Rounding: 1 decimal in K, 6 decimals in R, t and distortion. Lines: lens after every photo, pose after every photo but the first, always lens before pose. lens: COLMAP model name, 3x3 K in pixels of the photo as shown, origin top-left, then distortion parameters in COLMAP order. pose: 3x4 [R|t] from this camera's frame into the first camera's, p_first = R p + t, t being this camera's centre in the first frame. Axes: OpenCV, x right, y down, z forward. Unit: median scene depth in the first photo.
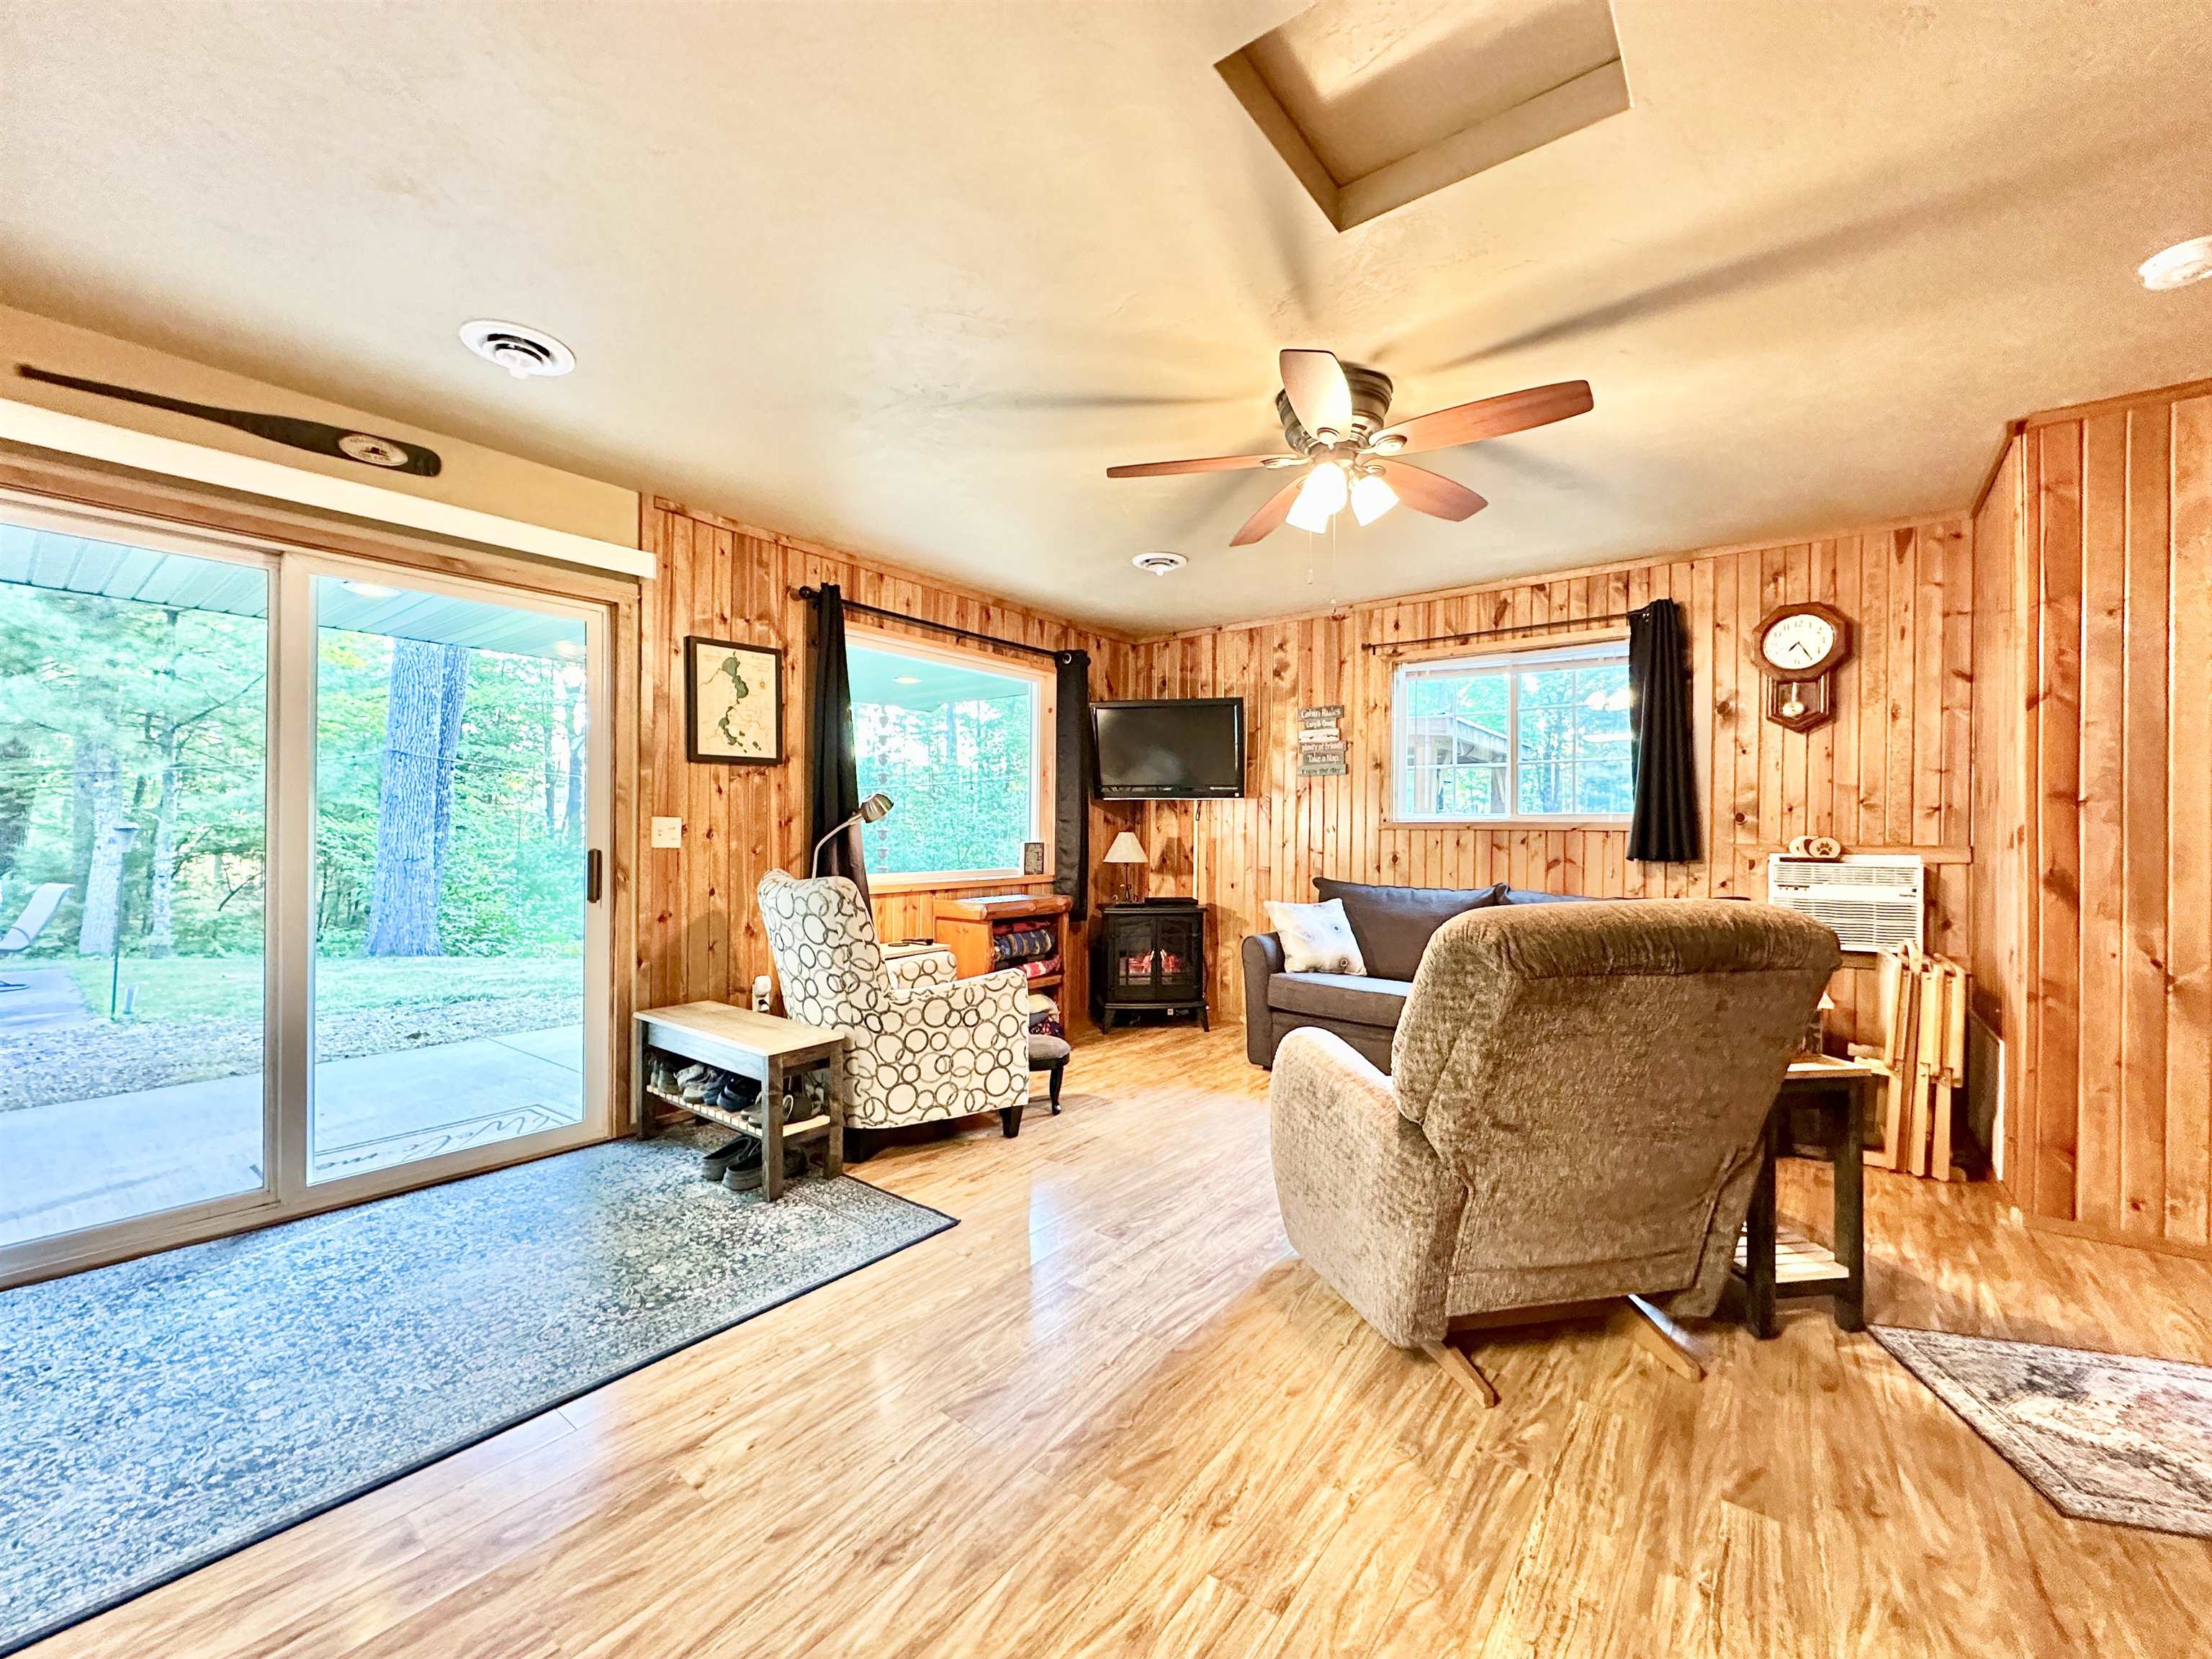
lens RADIAL K [[881.4, 0, 1107.2], [0, 881.4, 834.4], [0, 0, 1]] dist [-0.002255, 0.000055]
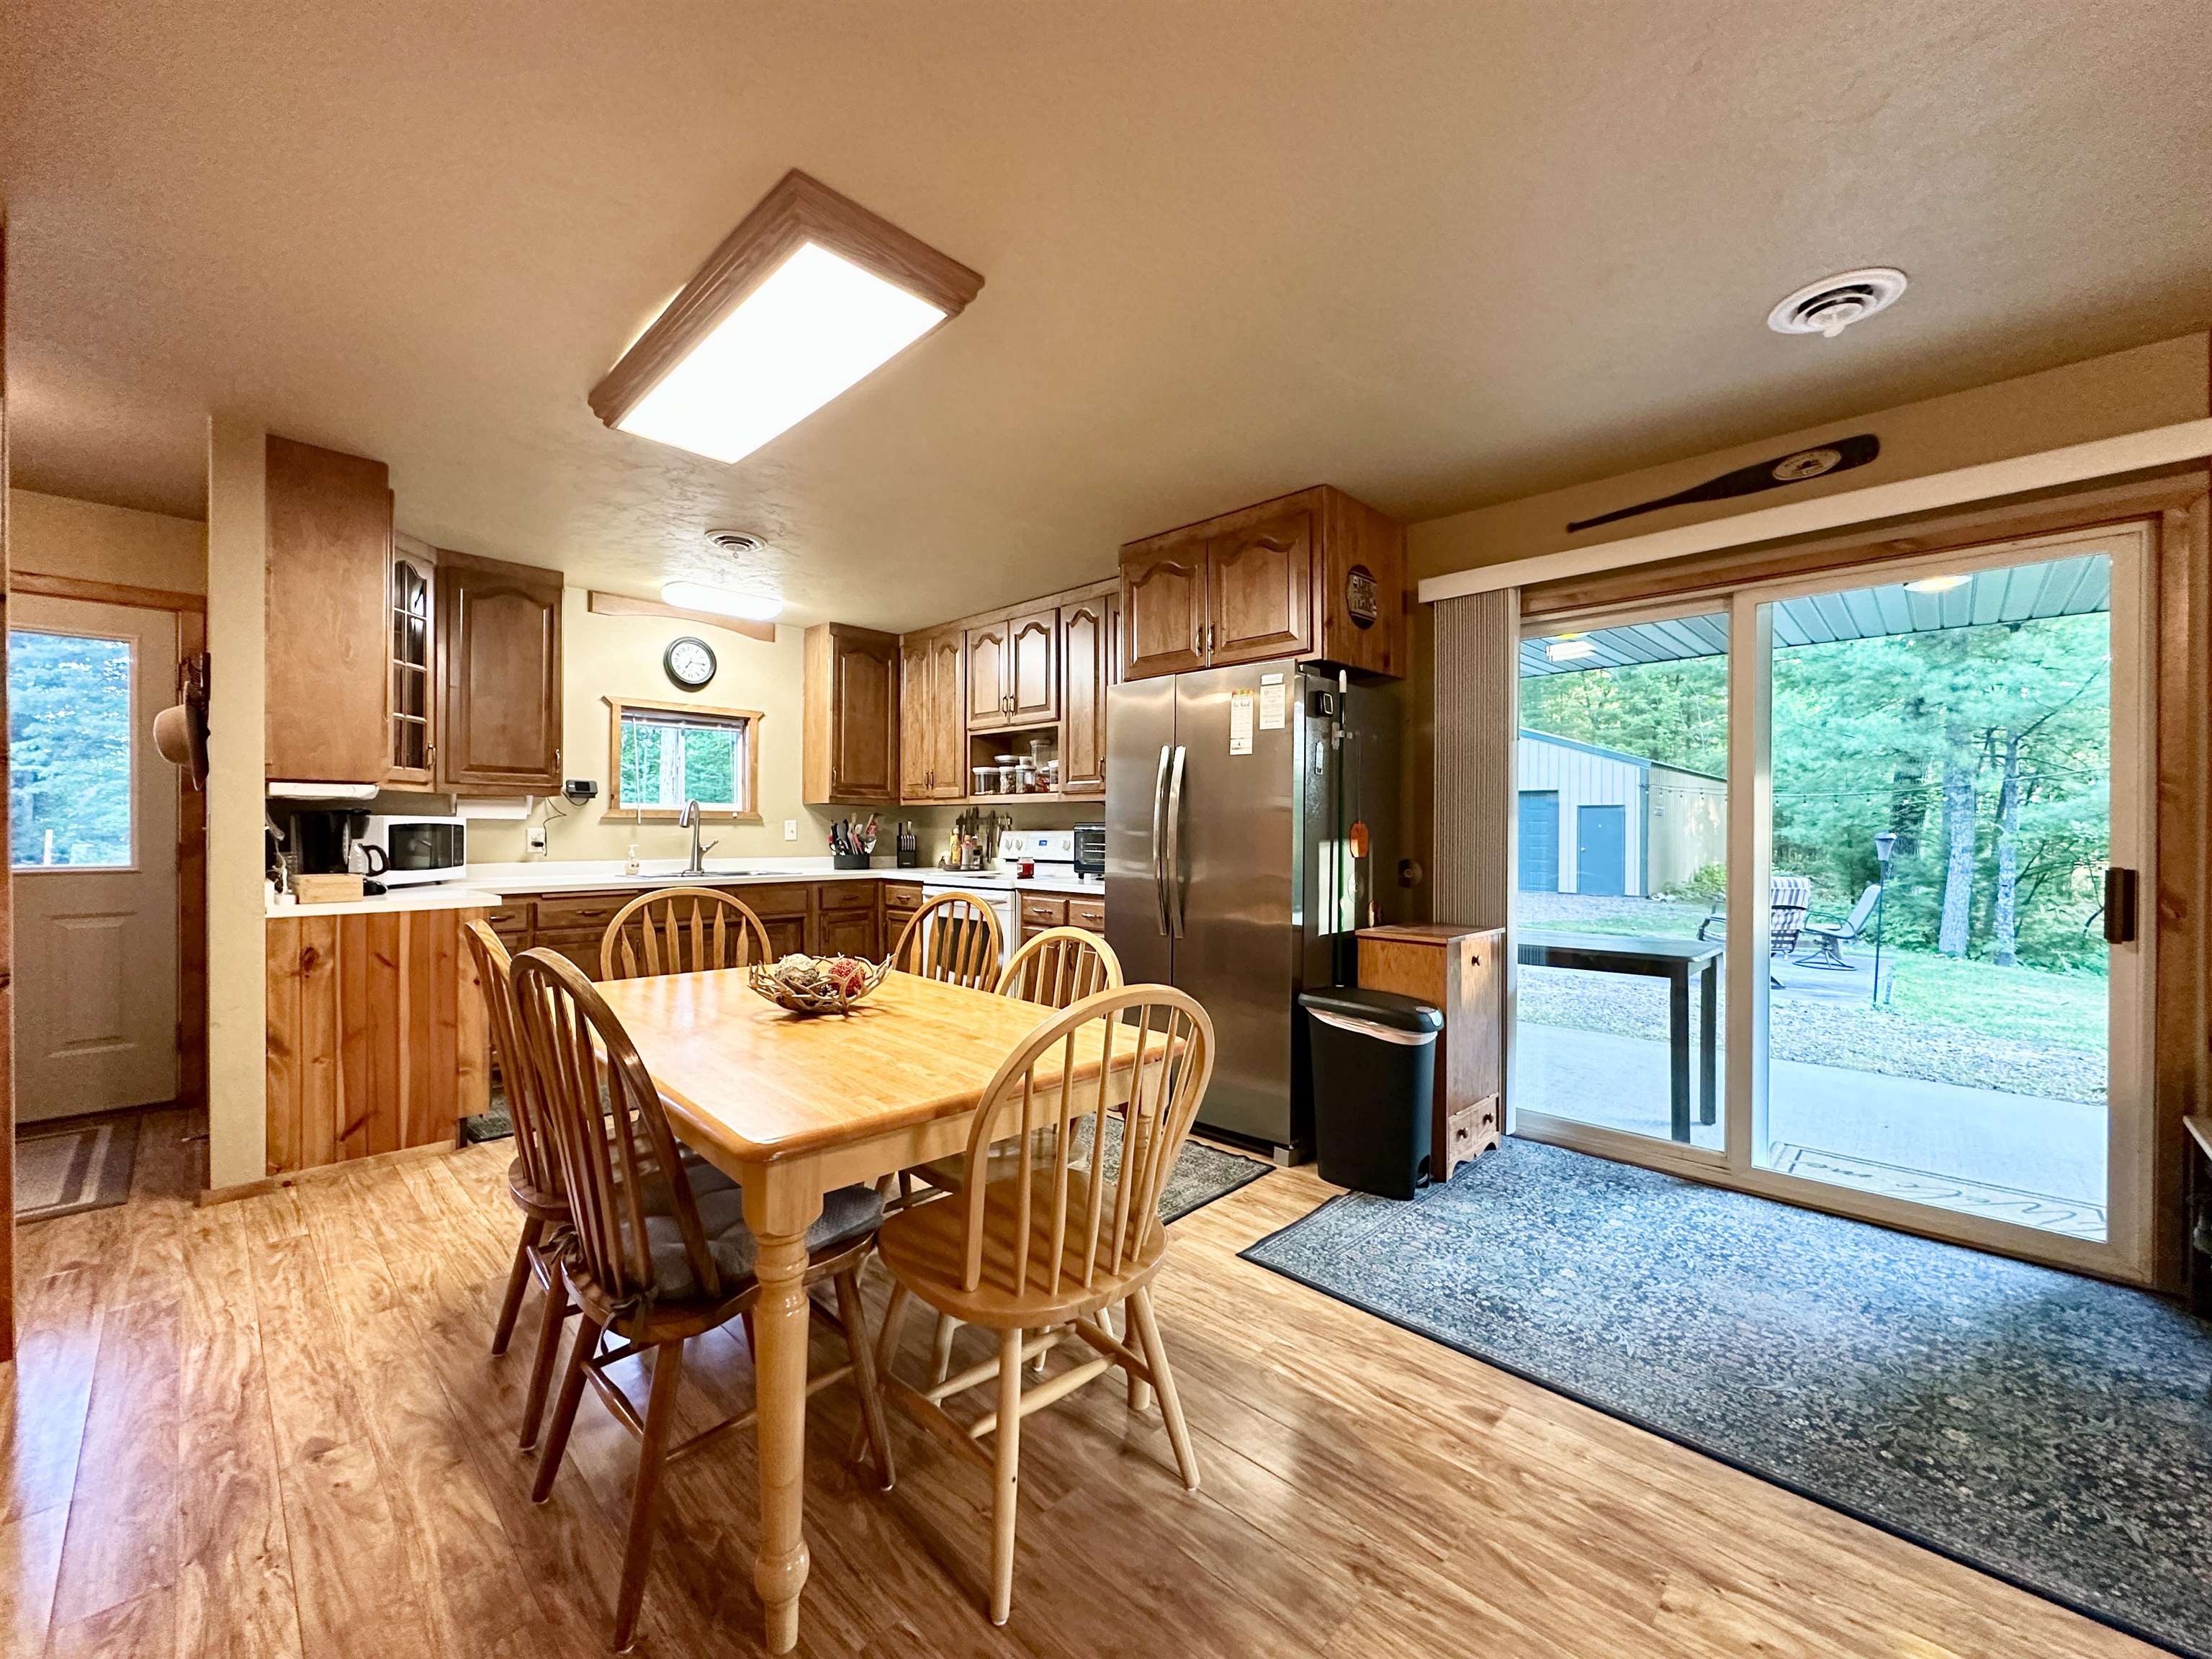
lens RADIAL K [[881.4, 0, 1106.8], [0, 881.4, 830.0], [0, 0, 1]] dist [-0.002255, 0.000055]
pose [[-0.106066, -0.007521, -0.994331, 0.182698], [-0.009872, 0.999930, -0.006510, -0.001288], [0.994310, 0.009125, -0.106133, 0.222457]]
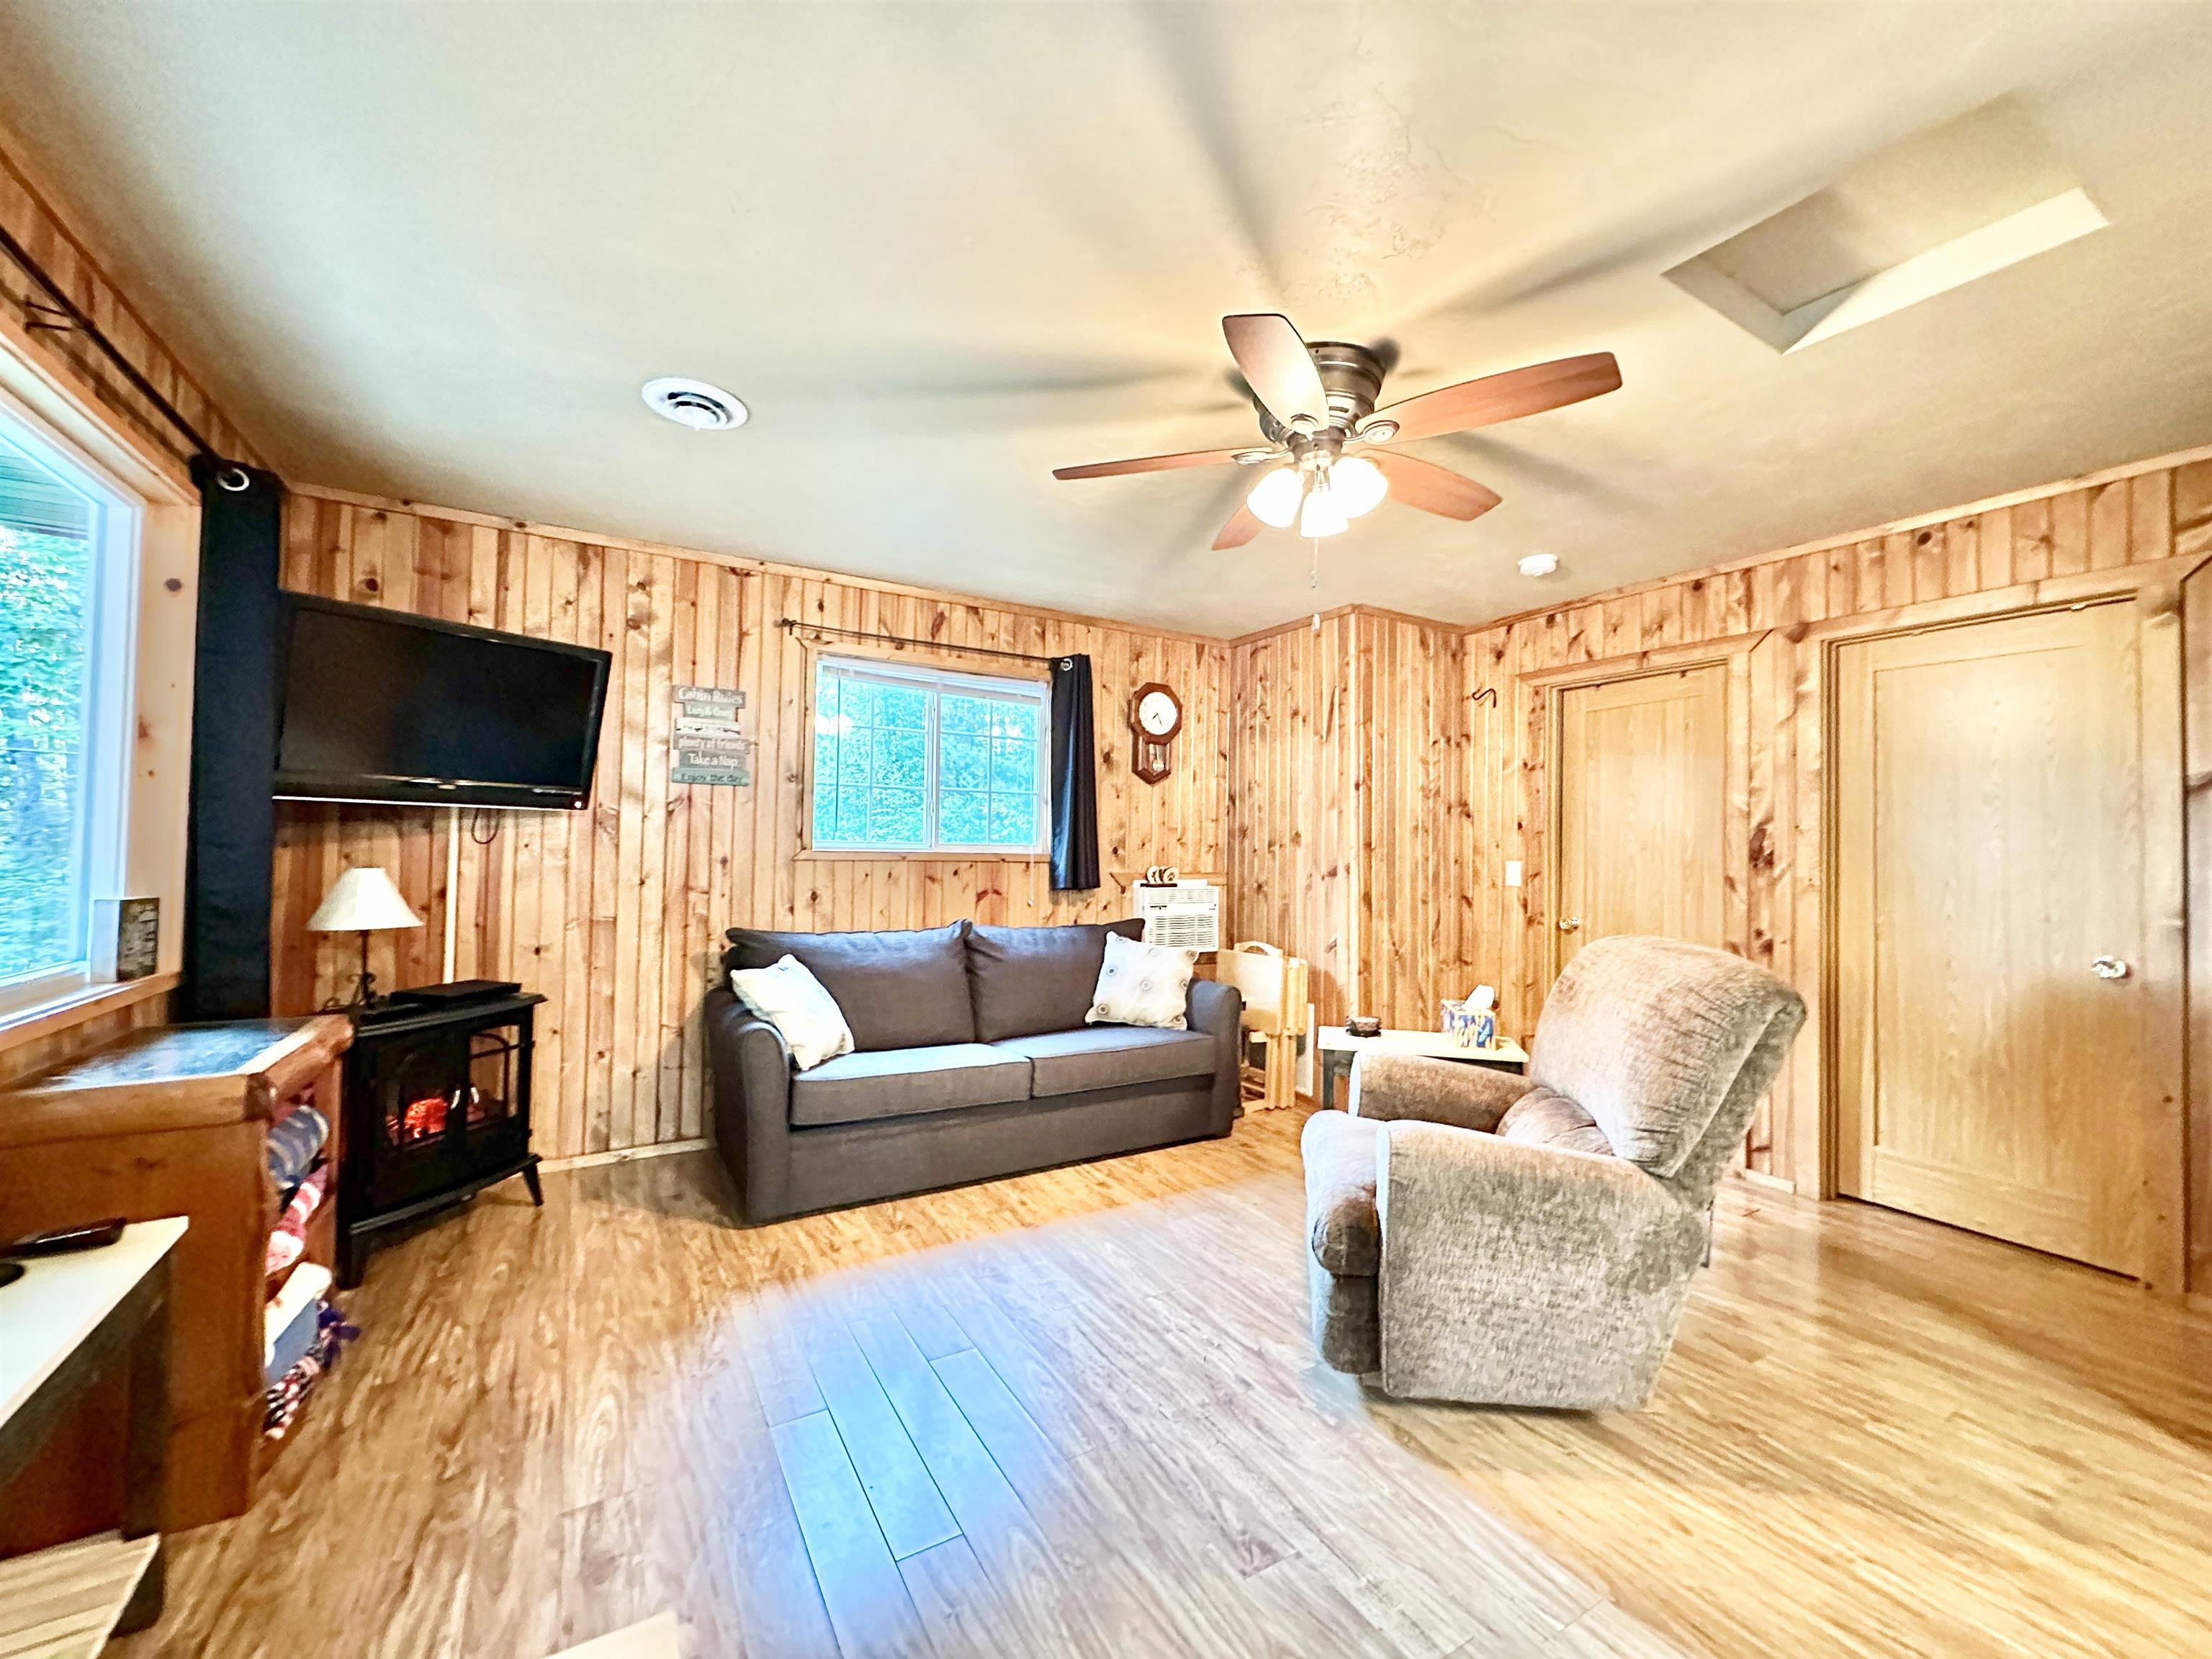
lens RADIAL K [[881.4, 0, 1107.4], [0, 881.4, 833.5], [0, 0, 1]] dist [-0.002255, 0.000055]
pose [[0.364533, 0.015823, 0.931056, -0.405147], [-0.008847, 0.999869, -0.013529, -0.026449], [-0.931148, -0.003305, 0.364626, 0.584740]]
